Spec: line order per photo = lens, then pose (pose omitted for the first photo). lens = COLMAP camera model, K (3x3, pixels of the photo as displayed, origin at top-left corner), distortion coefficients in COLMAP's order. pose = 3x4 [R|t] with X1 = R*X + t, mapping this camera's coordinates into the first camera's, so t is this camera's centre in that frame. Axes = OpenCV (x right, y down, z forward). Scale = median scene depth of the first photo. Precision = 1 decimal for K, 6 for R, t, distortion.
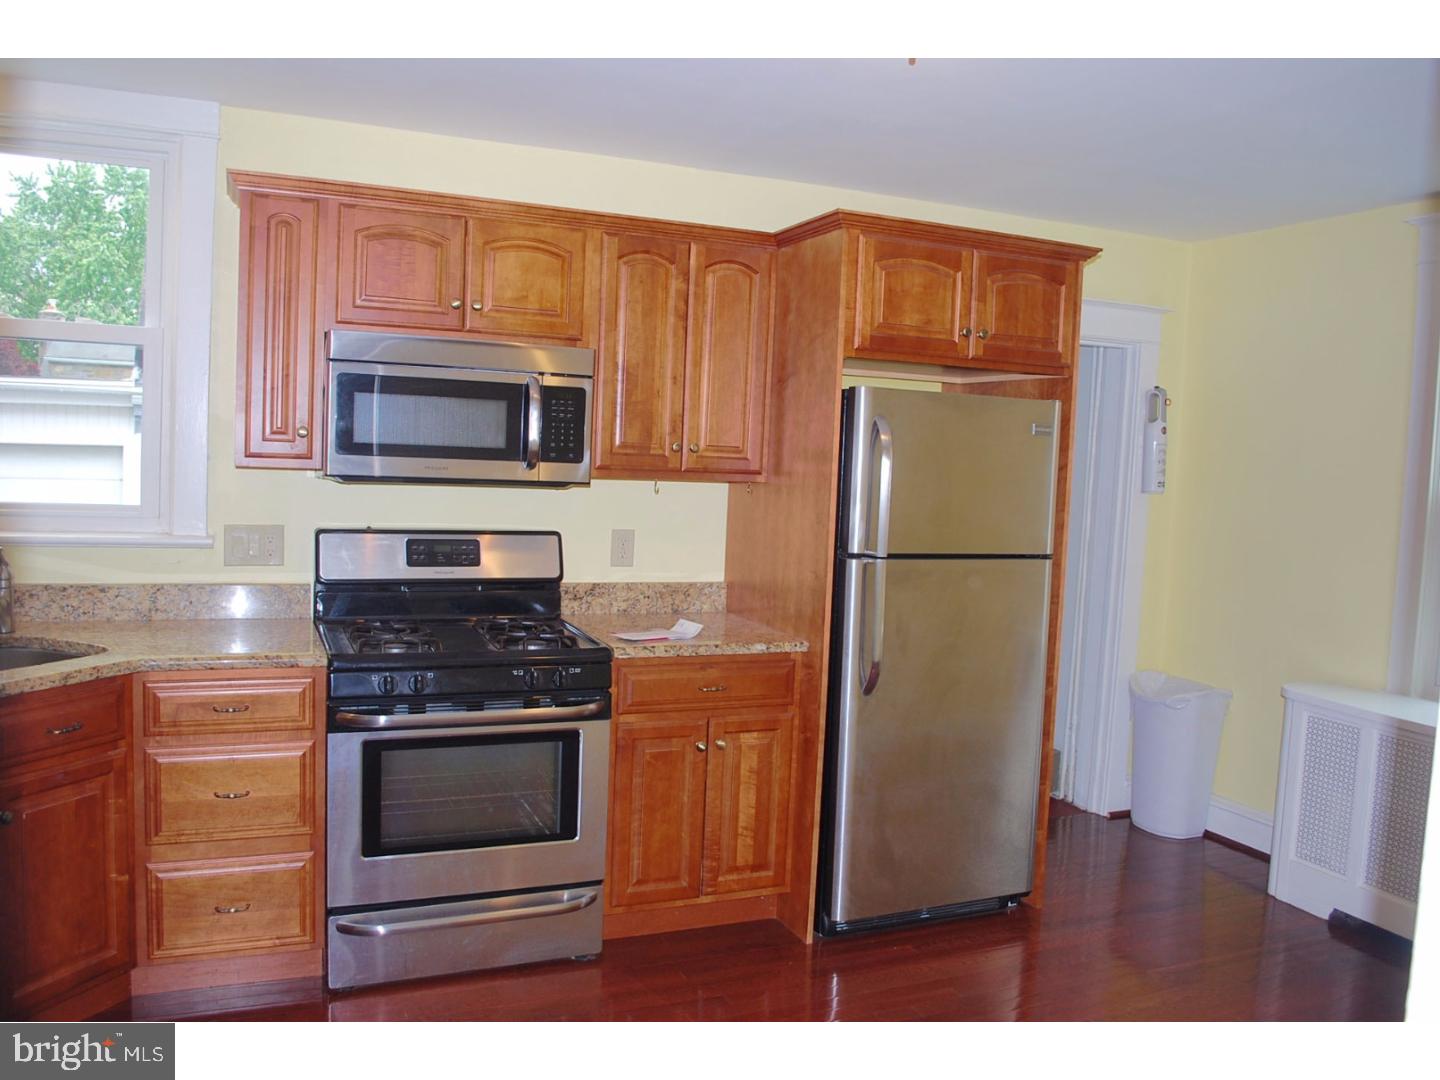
lens RADIAL K [[1140.9, 0, 722.5], [0, 1140.9, 541.0], [0, 0, 1]] dist [-0.073330, 0.002598]
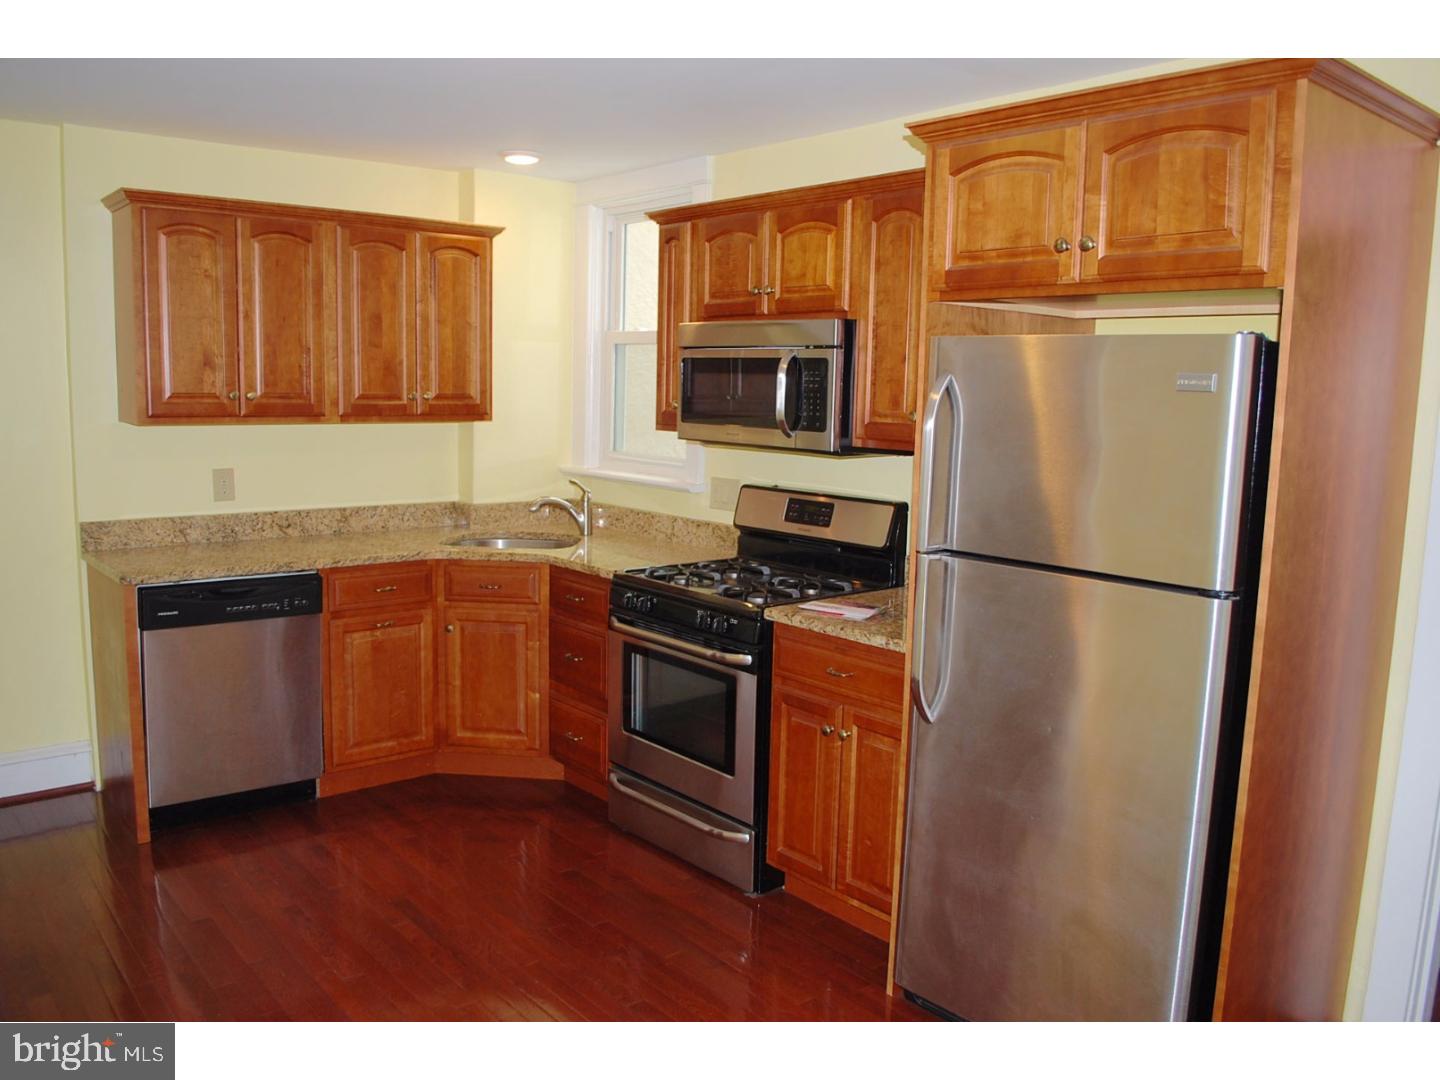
lens RADIAL K [[1140.9, 0, 717.3], [0, 1140.9, 546.4], [0, 0, 1]] dist [-0.073330, 0.002598]
pose [[0.294719, 0.100868, -0.950245, 0.845559], [-0.083168, 0.993347, 0.079648, -0.040545], [0.951958, 0.055556, 0.301147, 0.617713]]
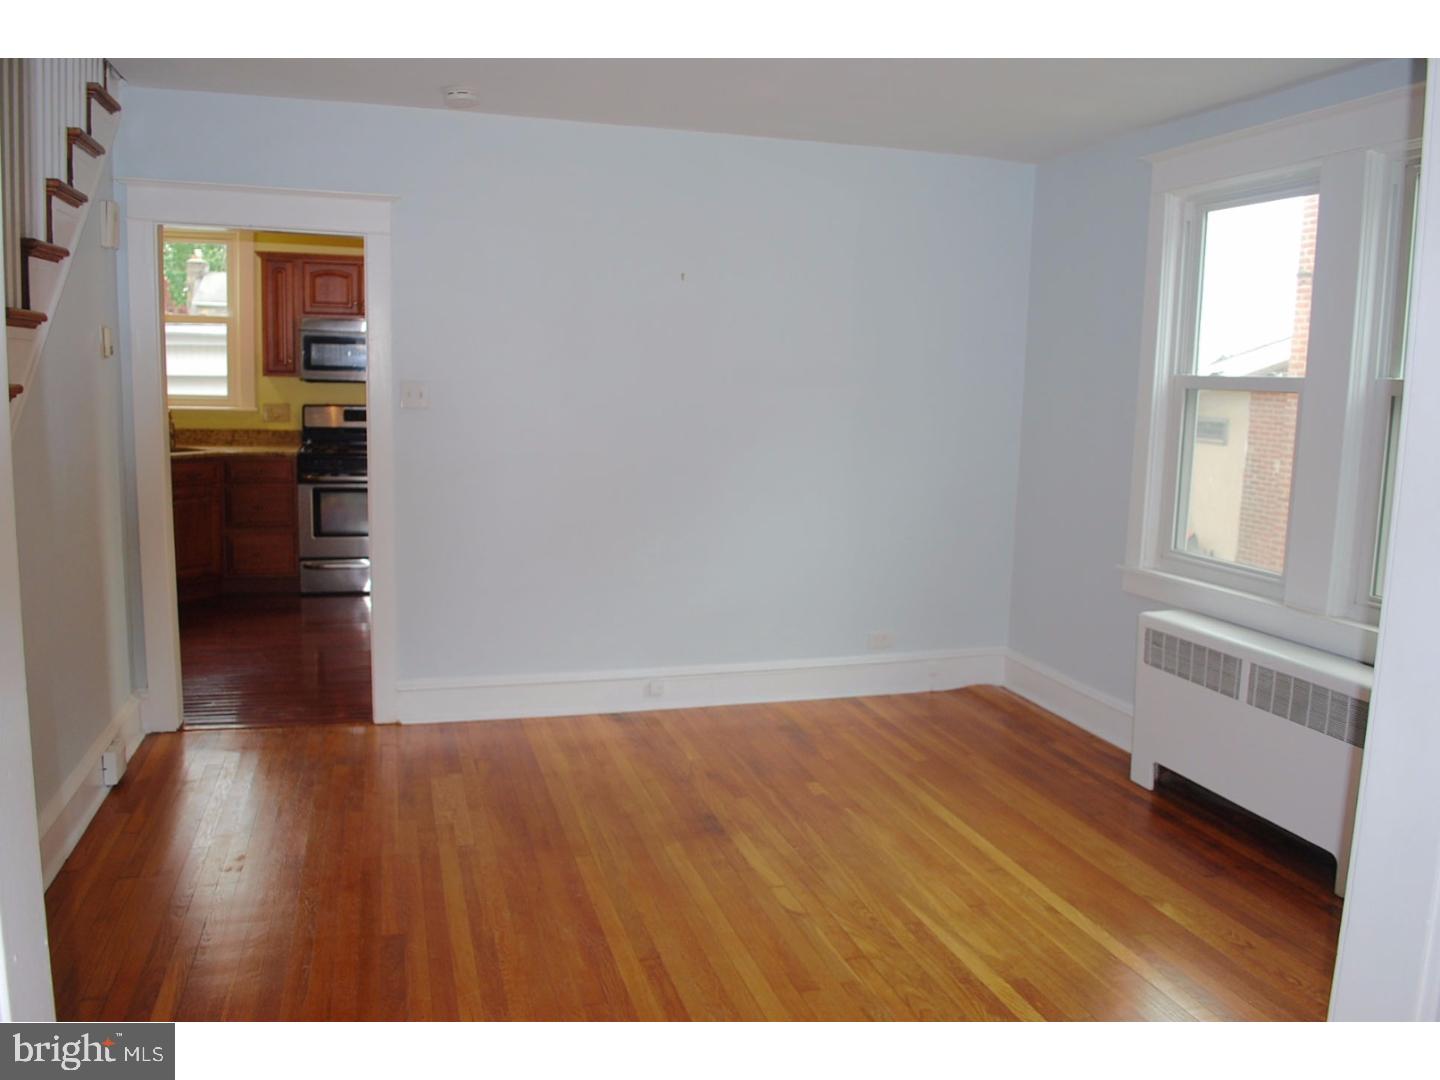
lens RADIAL K [[1140.9, 0, 720.7], [0, 1140.9, 536.9], [0, 0, 1]] dist [-0.073330, 0.002598]
pose [[0.993486, 0.003323, -0.113902, 0.733677], [0.003779, 0.998064, 0.062073, 0.118241], [0.113888, -0.062099, 0.991551, -1.162994]]
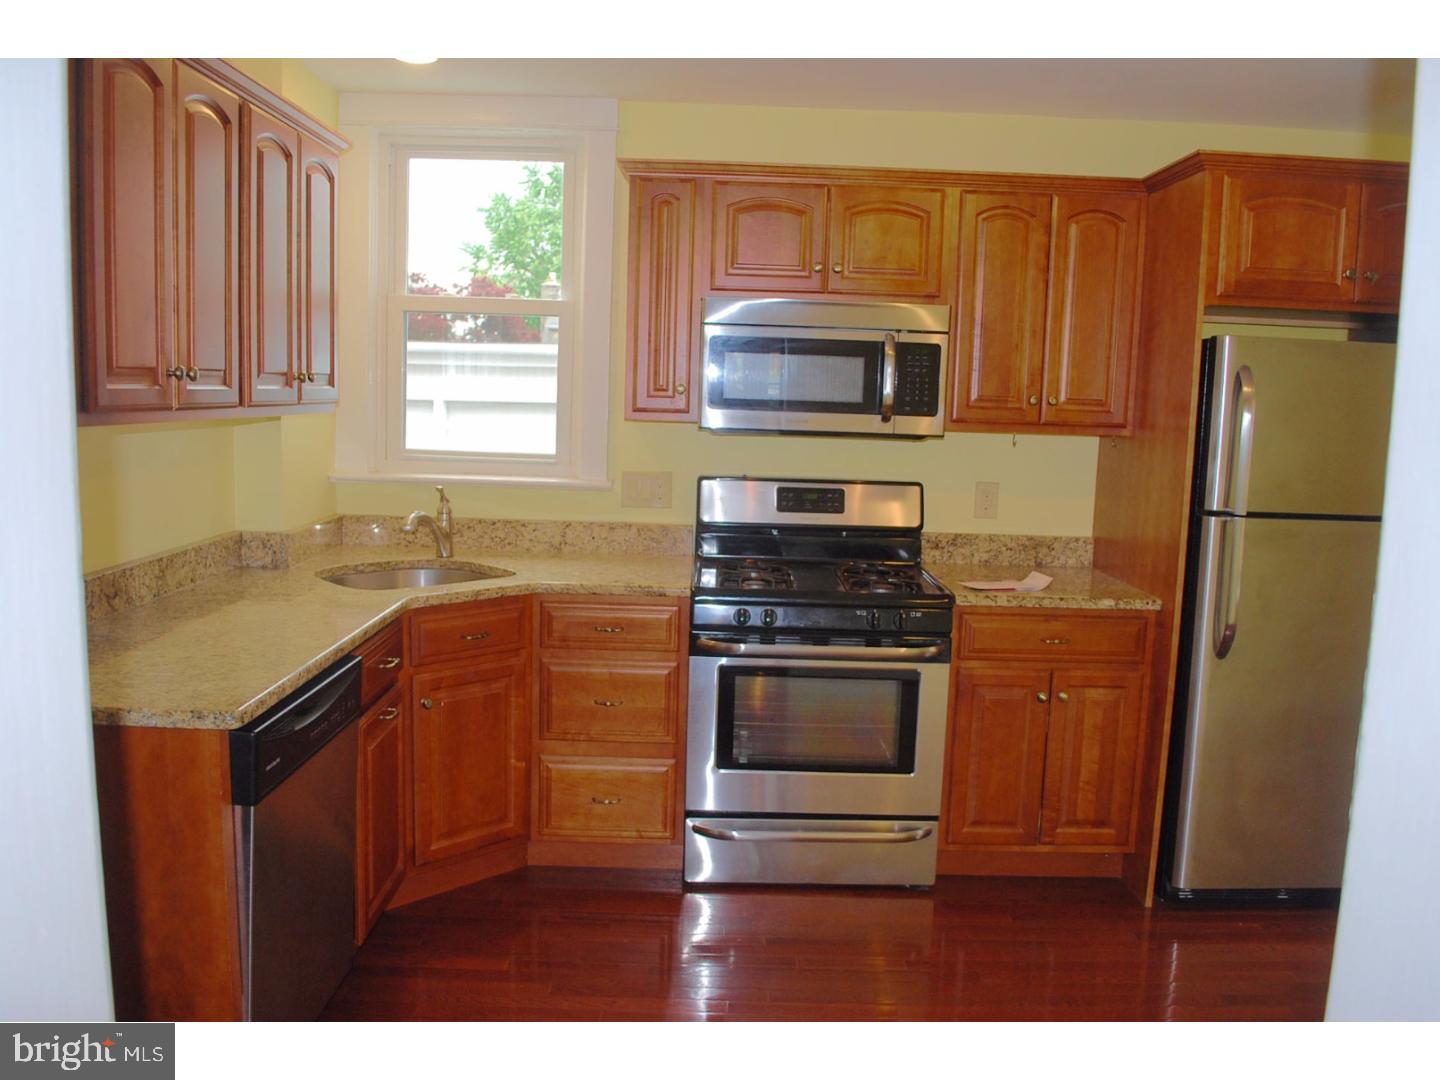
lens RADIAL K [[1140.9, 0, 729.8], [0, 1140.9, 537.9], [0, 0, 1]] dist [-0.073330, 0.002598]
pose [[0.923474, 0.034824, -0.382078, 0.104566], [-0.021073, 0.998973, 0.040116, 0.004663], [0.383082, -0.028995, 0.923259, -0.030950]]
